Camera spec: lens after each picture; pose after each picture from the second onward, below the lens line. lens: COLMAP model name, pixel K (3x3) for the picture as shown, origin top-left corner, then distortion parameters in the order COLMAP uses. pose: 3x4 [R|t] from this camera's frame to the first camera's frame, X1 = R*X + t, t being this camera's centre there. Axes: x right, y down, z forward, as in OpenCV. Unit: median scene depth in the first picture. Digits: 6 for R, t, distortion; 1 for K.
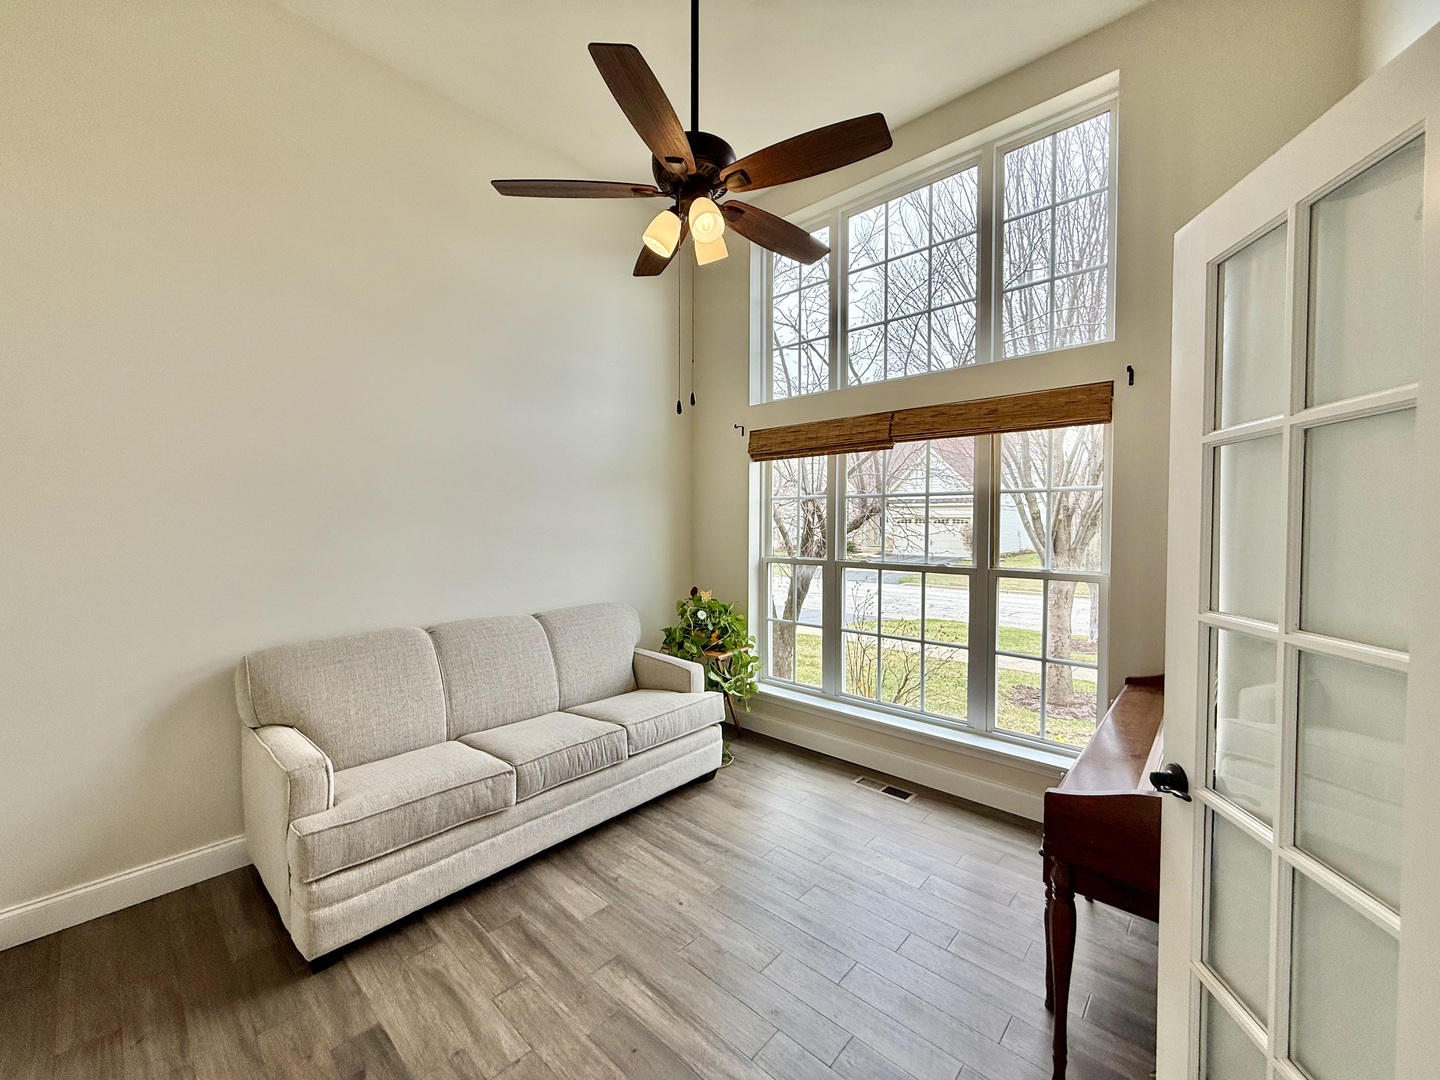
lens RADIAL K [[572.2, 0, 718.8], [0, 572.2, 539.9], [0, 0, 1]] dist [-0.001804, 0.000540]
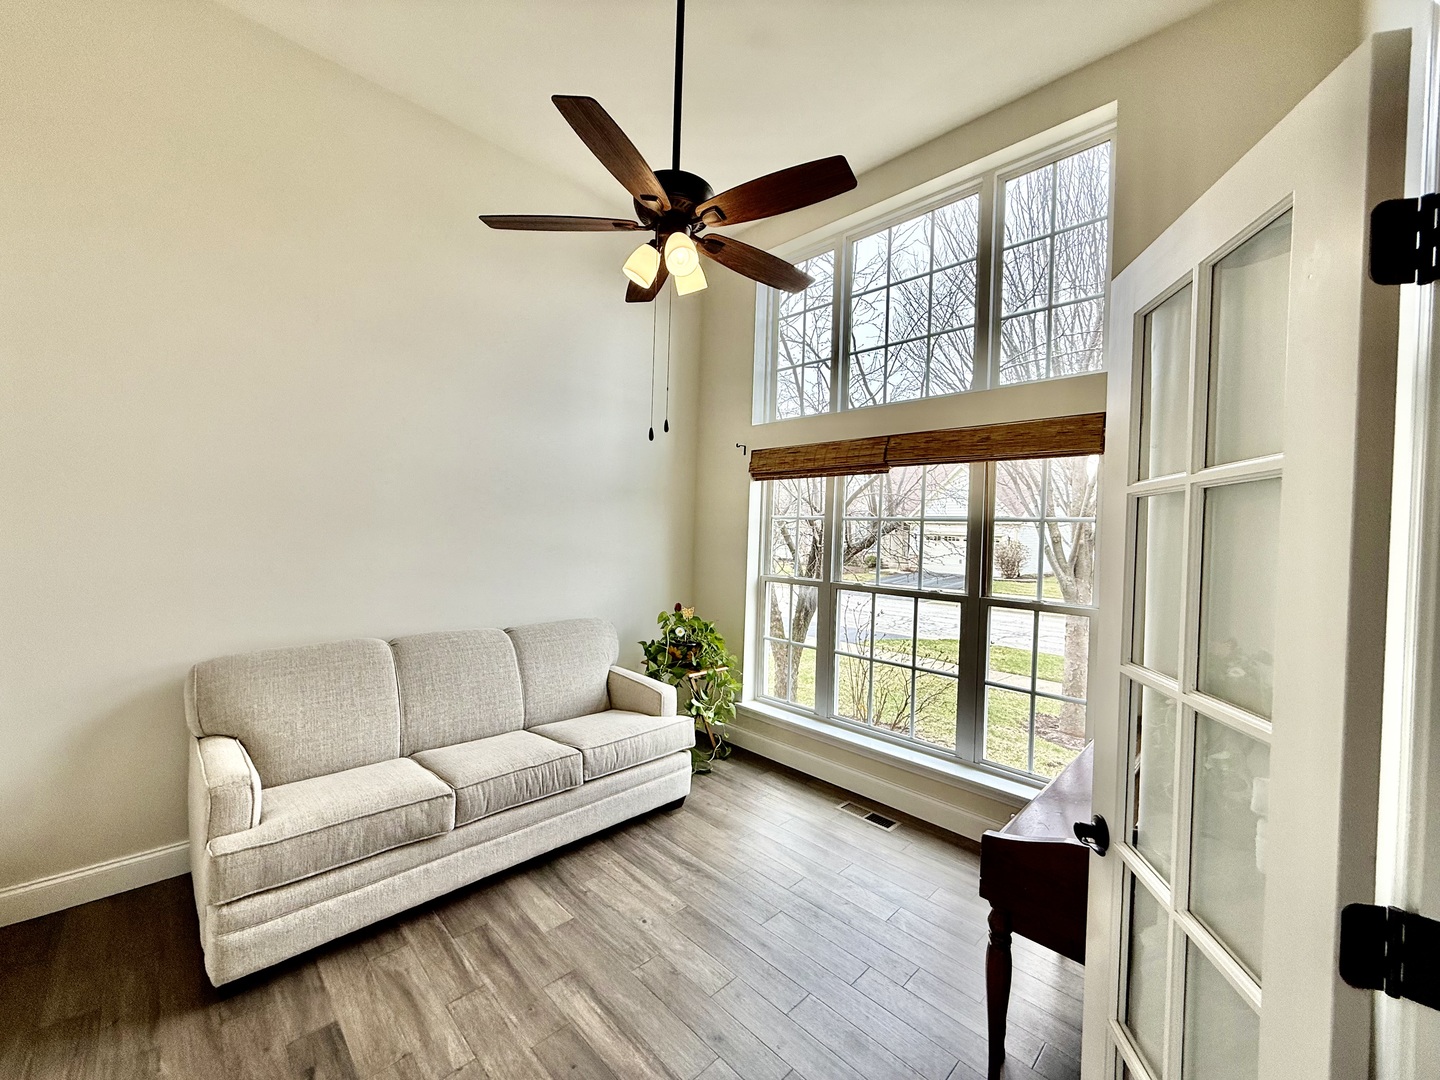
lens RADIAL K [[572.2, 0, 721.4], [0, 572.2, 539.8], [0, 0, 1]] dist [-0.001804, 0.000540]
pose [[0.998298, 0.030052, -0.049979, 0.105043], [-0.030892, 0.999393, -0.016111, -0.027588], [0.049464, 0.017628, 0.998620, -0.014935]]
